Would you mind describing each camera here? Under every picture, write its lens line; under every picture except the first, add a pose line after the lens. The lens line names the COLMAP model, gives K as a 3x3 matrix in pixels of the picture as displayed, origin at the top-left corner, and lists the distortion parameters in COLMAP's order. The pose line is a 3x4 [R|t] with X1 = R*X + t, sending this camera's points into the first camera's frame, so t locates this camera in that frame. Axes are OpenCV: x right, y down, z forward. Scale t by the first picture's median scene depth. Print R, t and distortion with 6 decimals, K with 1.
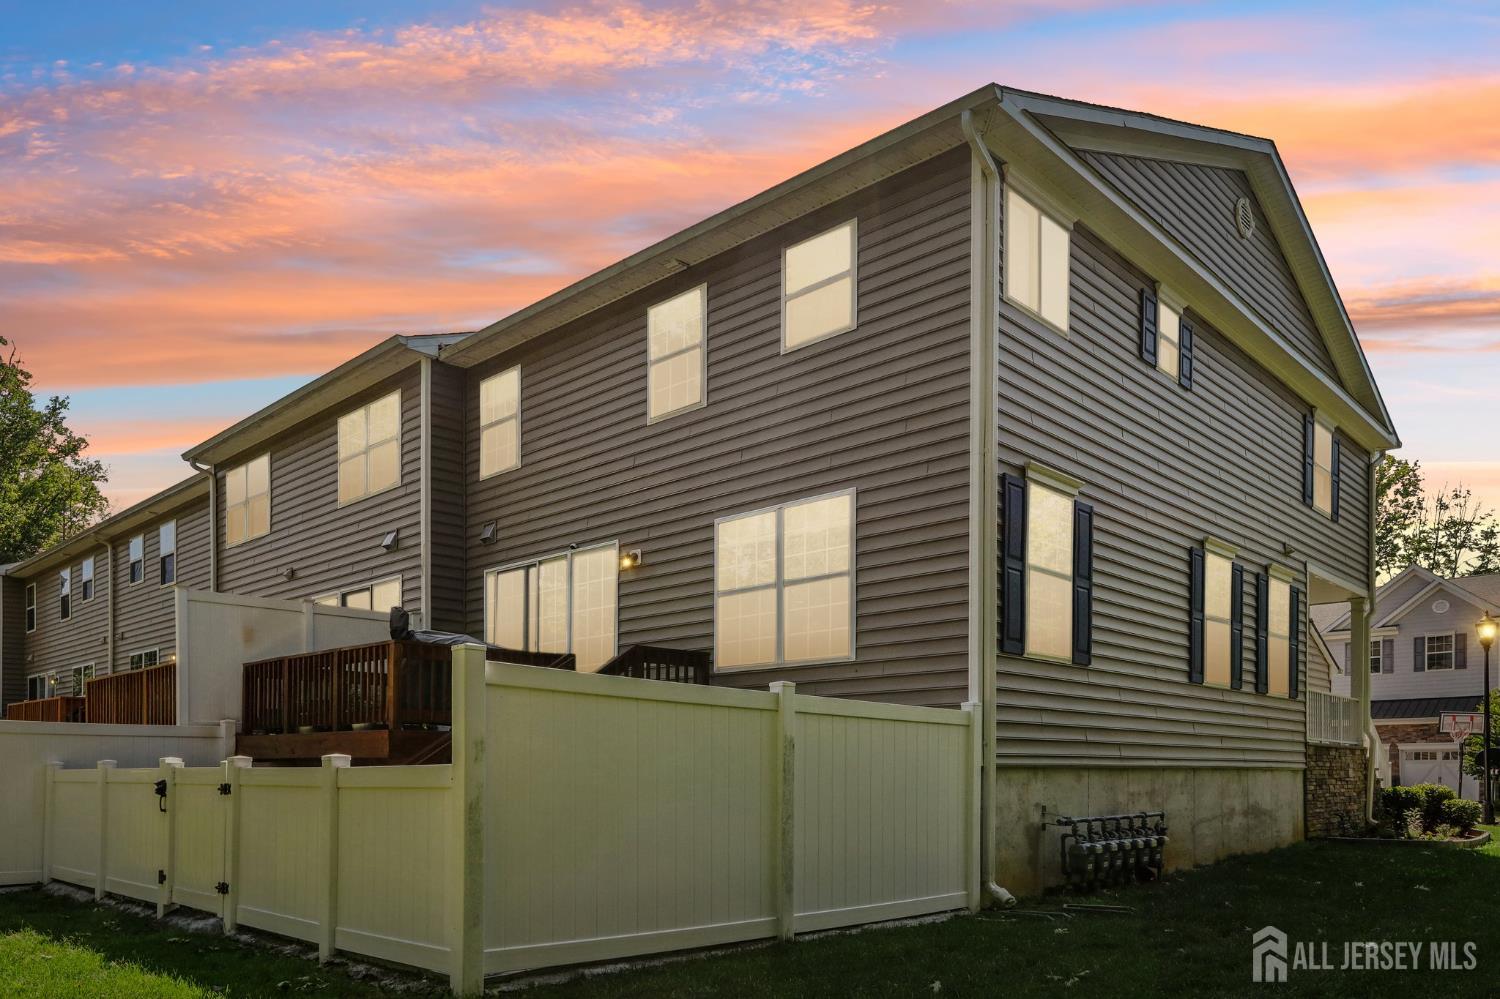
lens RADIAL K [[1016.3, 0, 765.8], [0, 1016.3, 510.4], [0, 0, 1]] dist [-0.001120, 0.001729]
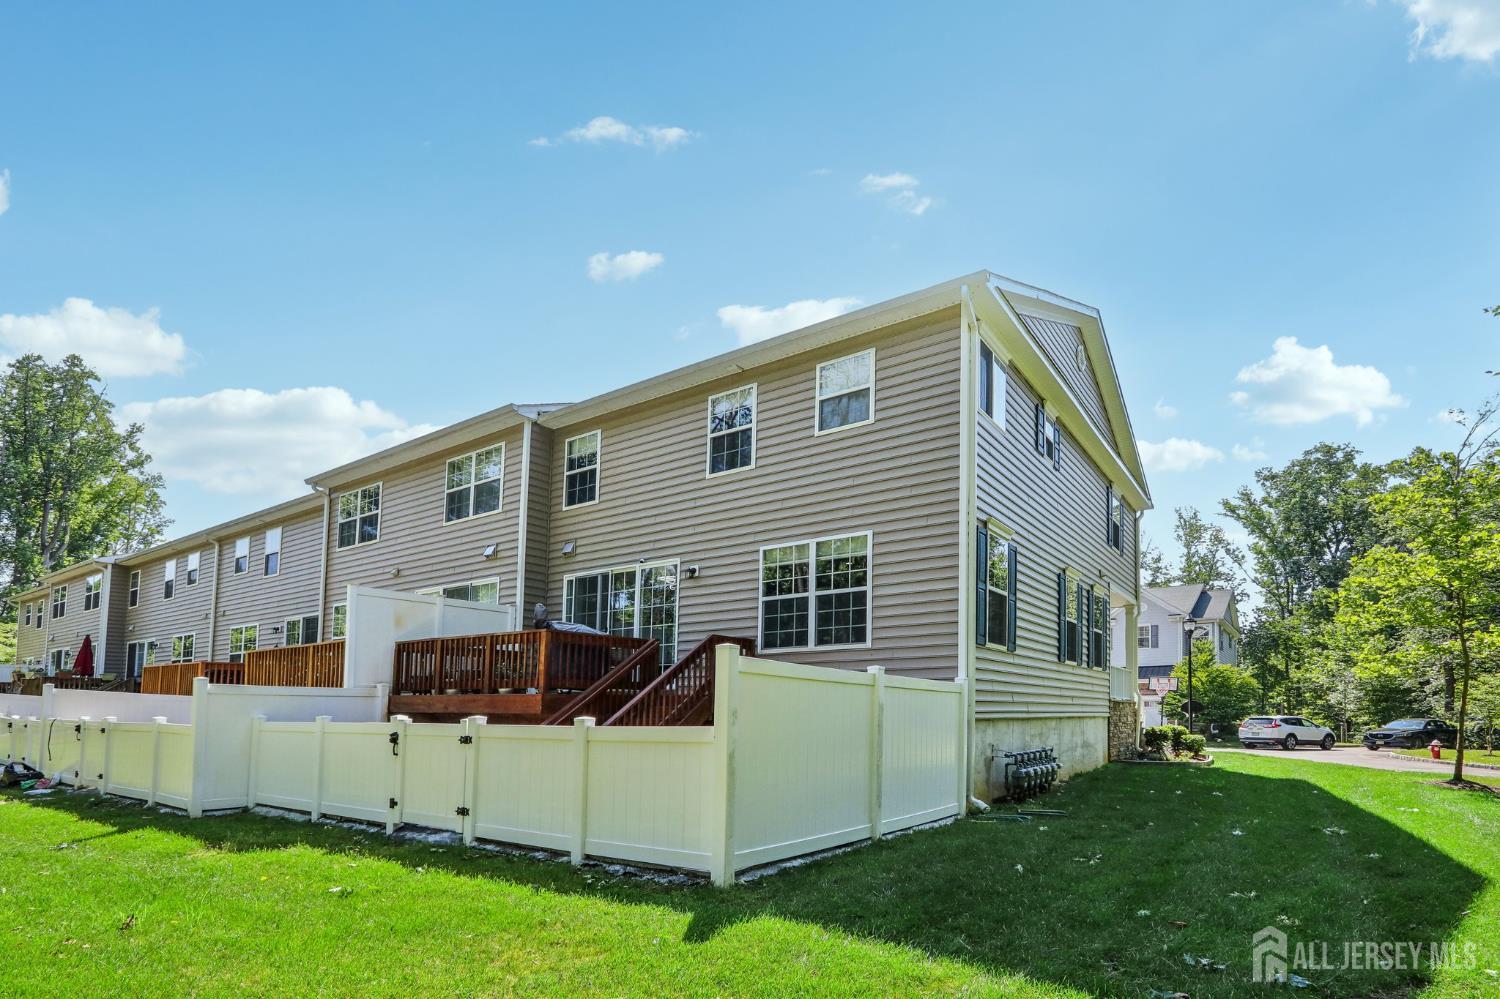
lens RADIAL K [[720.5, 0, 756.6], [0, 720.5, 526.4], [0, 0, 1]] dist [-0.010949, -0.000499]
pose [[0.990057, 0.032827, 0.136784, -0.198366], [-0.032635, 0.999461, -0.003644, -0.016884], [-0.136830, -0.000856, 0.990594, -0.013322]]
